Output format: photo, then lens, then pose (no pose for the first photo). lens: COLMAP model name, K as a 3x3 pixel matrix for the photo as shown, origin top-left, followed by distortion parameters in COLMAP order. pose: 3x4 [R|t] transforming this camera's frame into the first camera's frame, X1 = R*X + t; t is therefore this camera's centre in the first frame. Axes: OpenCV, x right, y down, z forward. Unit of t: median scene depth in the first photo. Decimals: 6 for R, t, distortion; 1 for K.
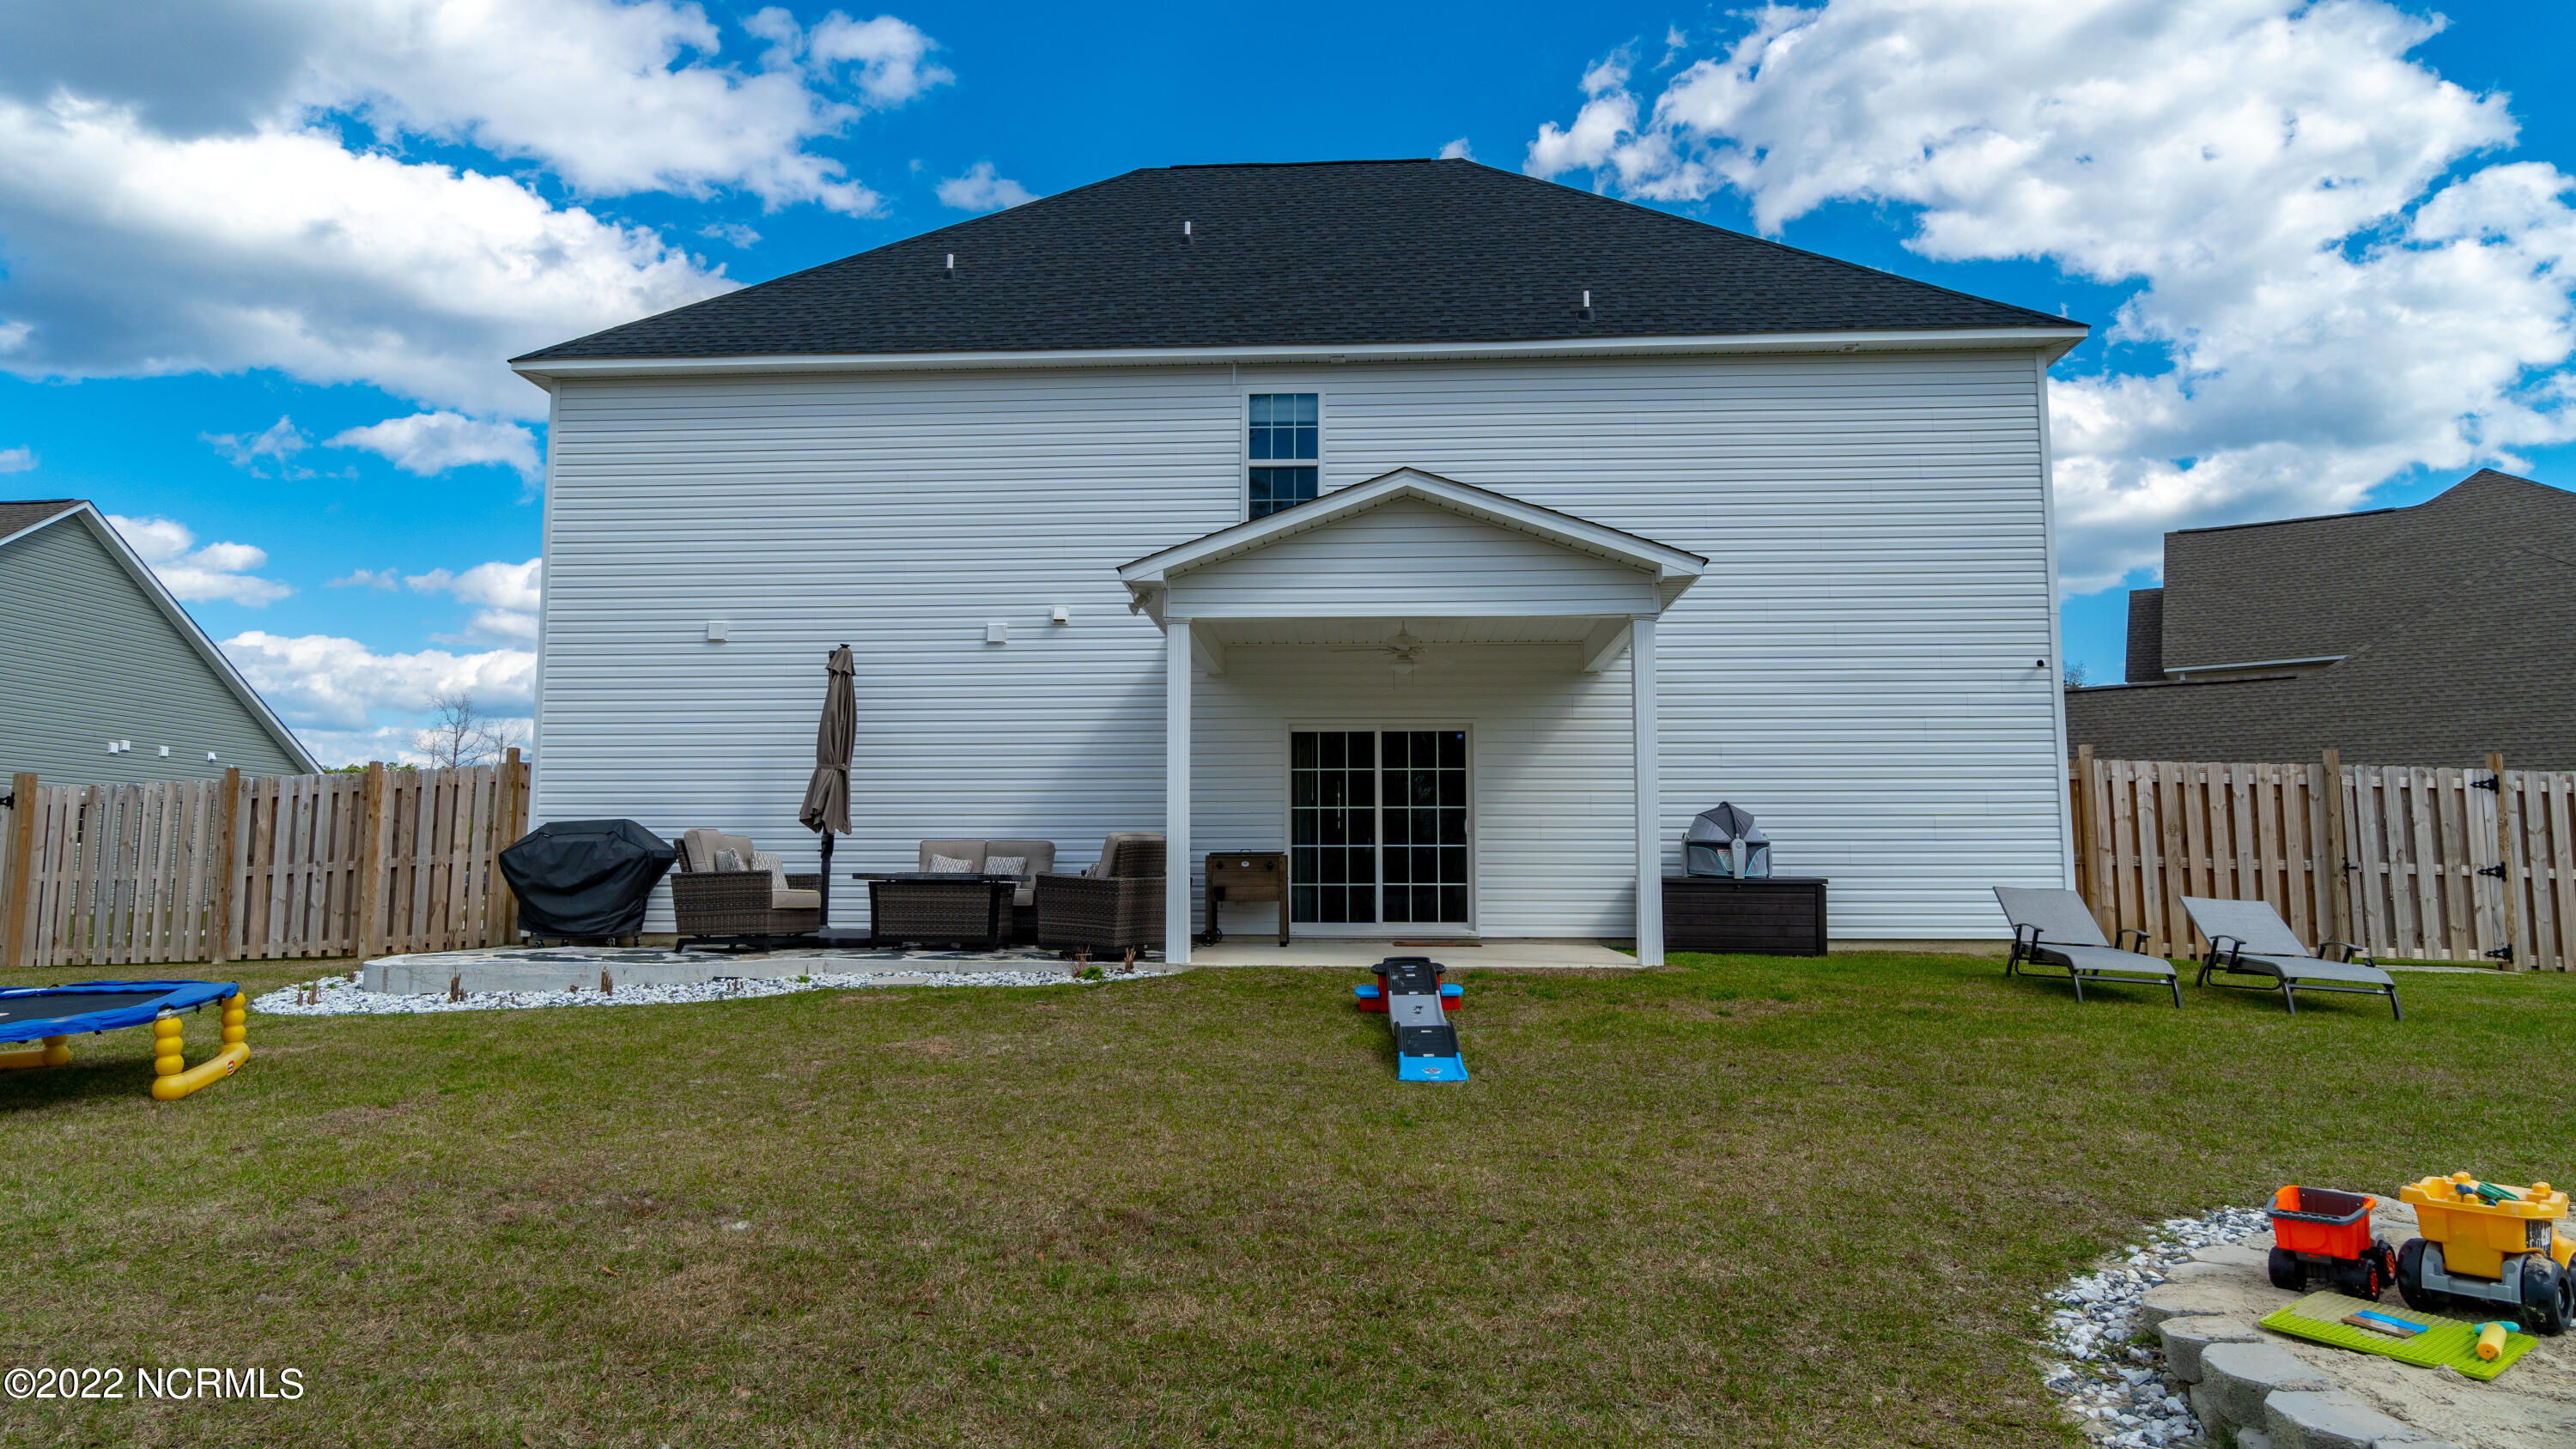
lens RADIAL K [[1599.0, 0, 1288.0], [0, 1599.0, 724.5], [0, 0, 1]] dist [-0.000251, -0.004623]
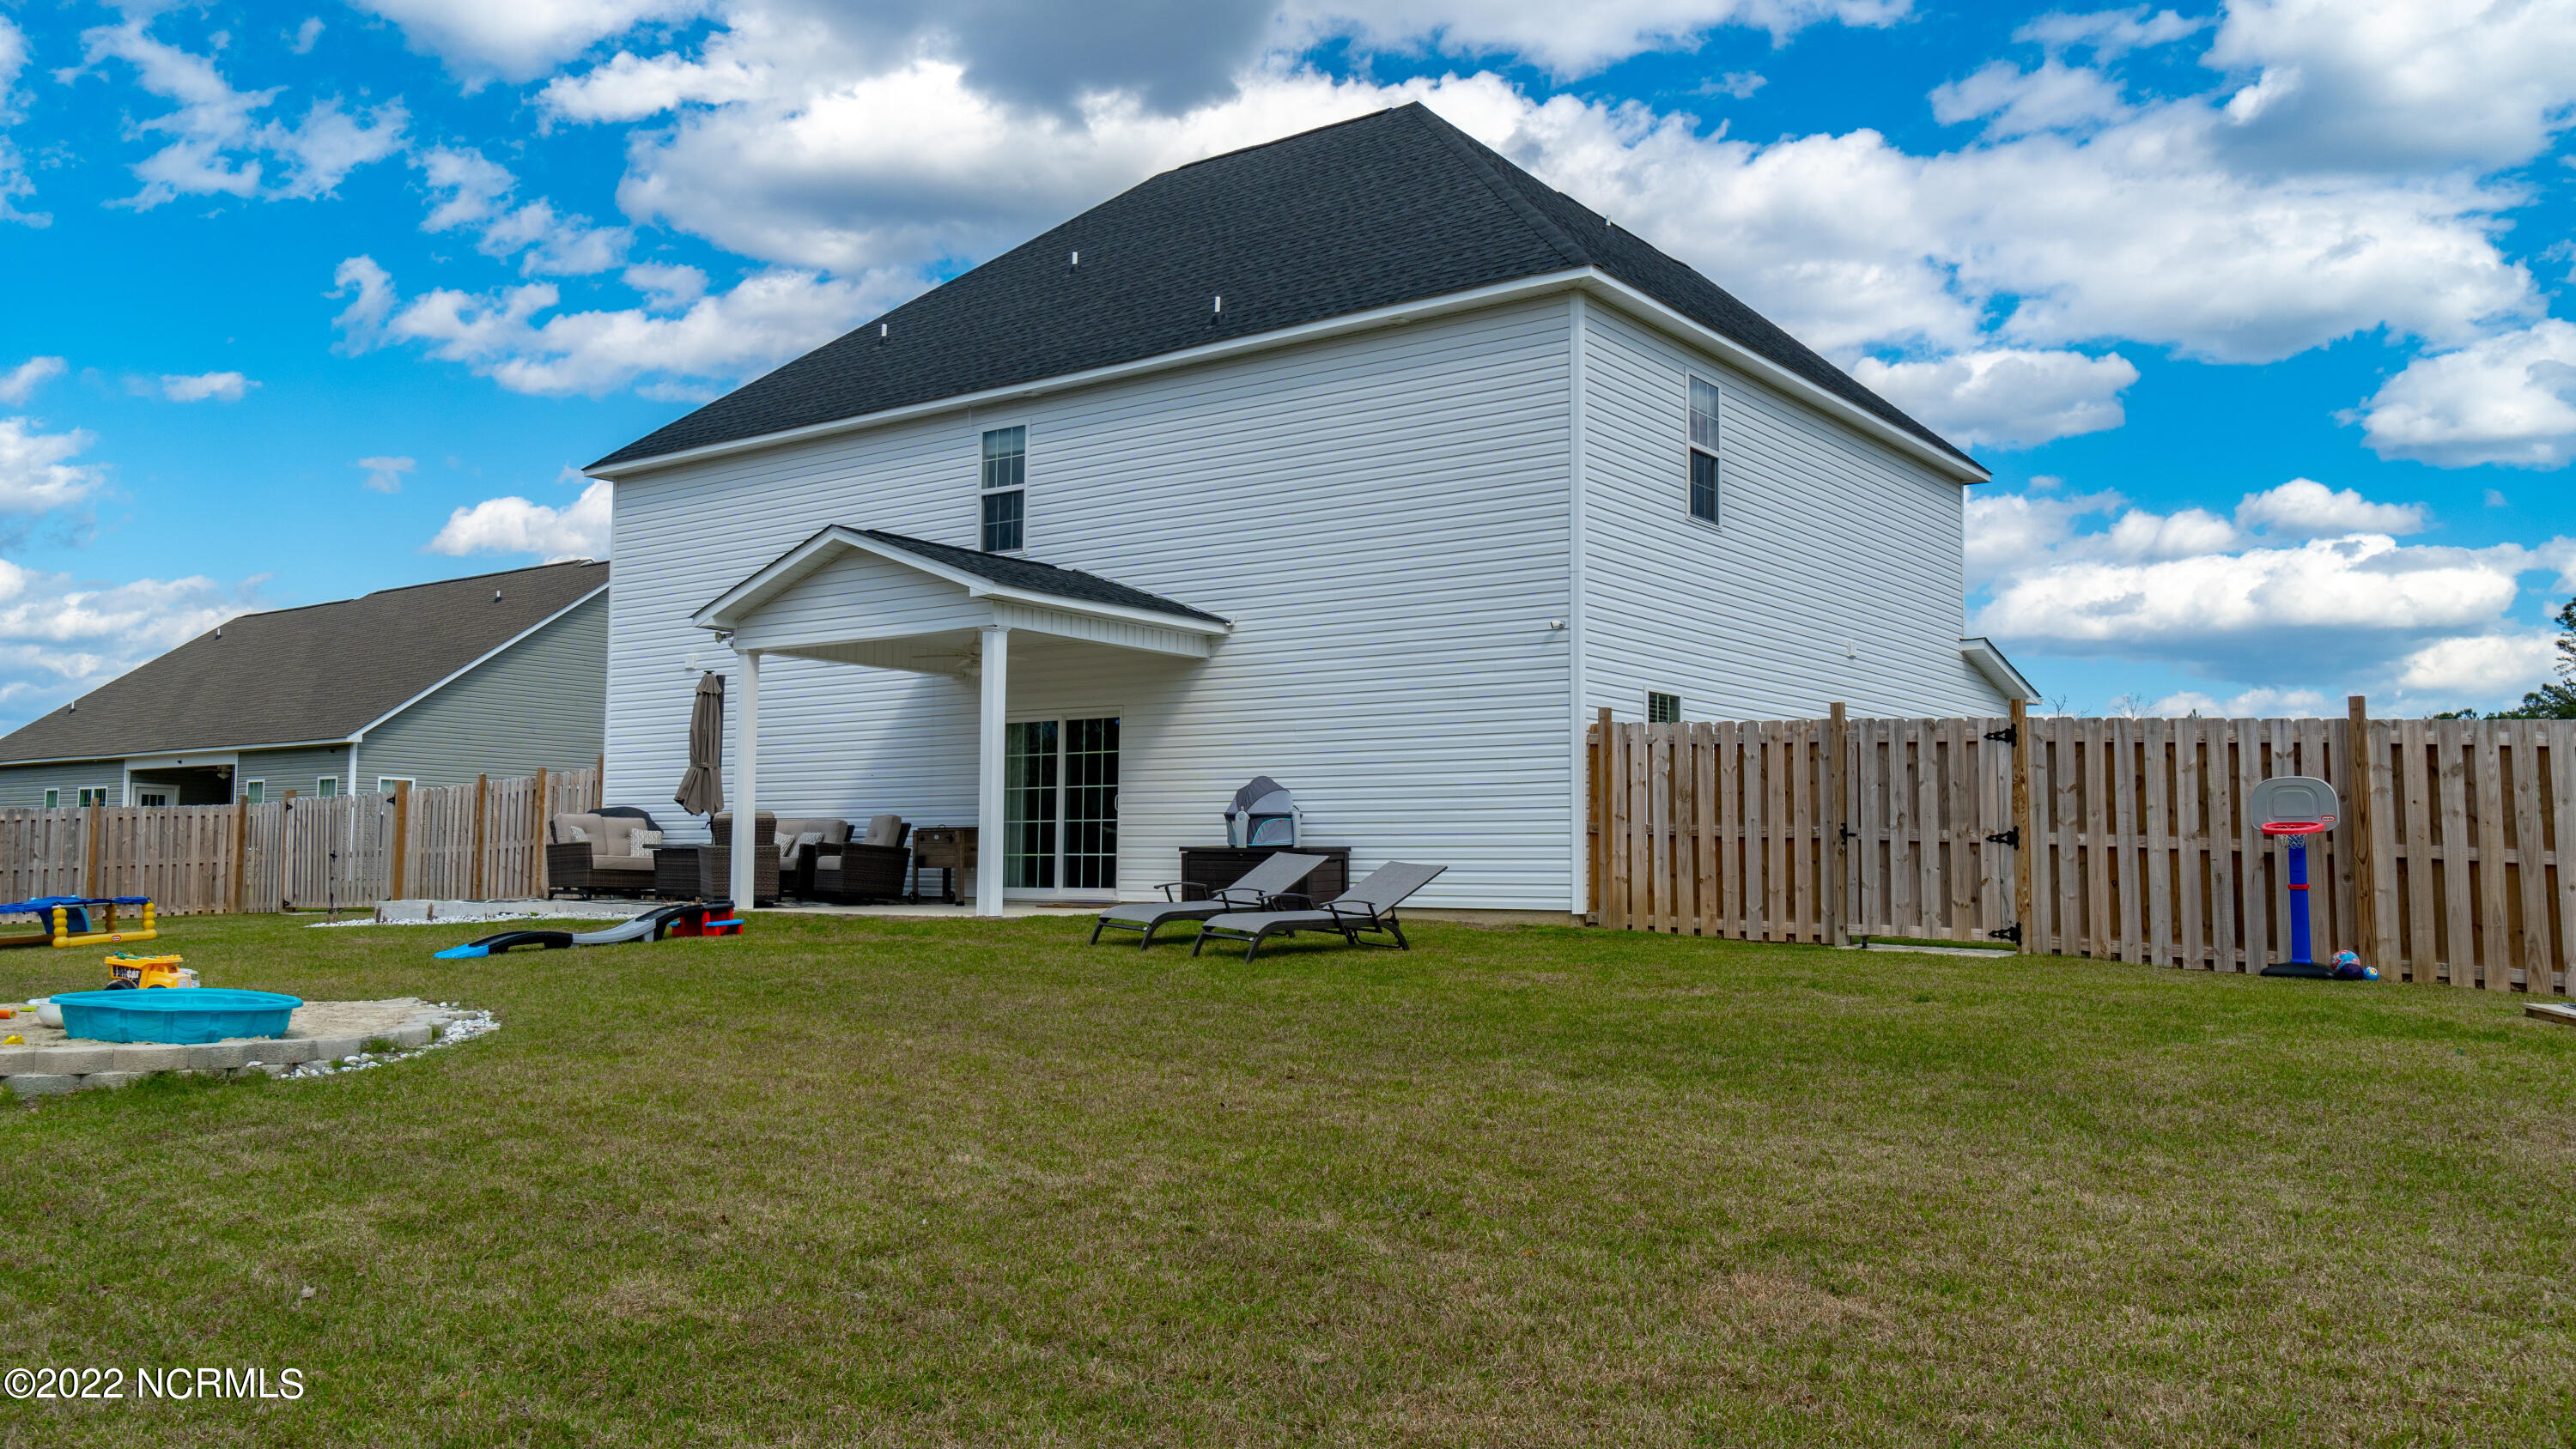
lens RADIAL K [[1997.4, 0, 1288.0], [0, 1997.4, 724.5], [0, 0, 1]] dist [0.003158, 0.005767]
pose [[0.829554, -0.037846, -0.557143, 0.984033], [0.053137, 0.998523, 0.011290, -0.000201], [0.555893, -0.038971, 0.830340, -0.088938]]
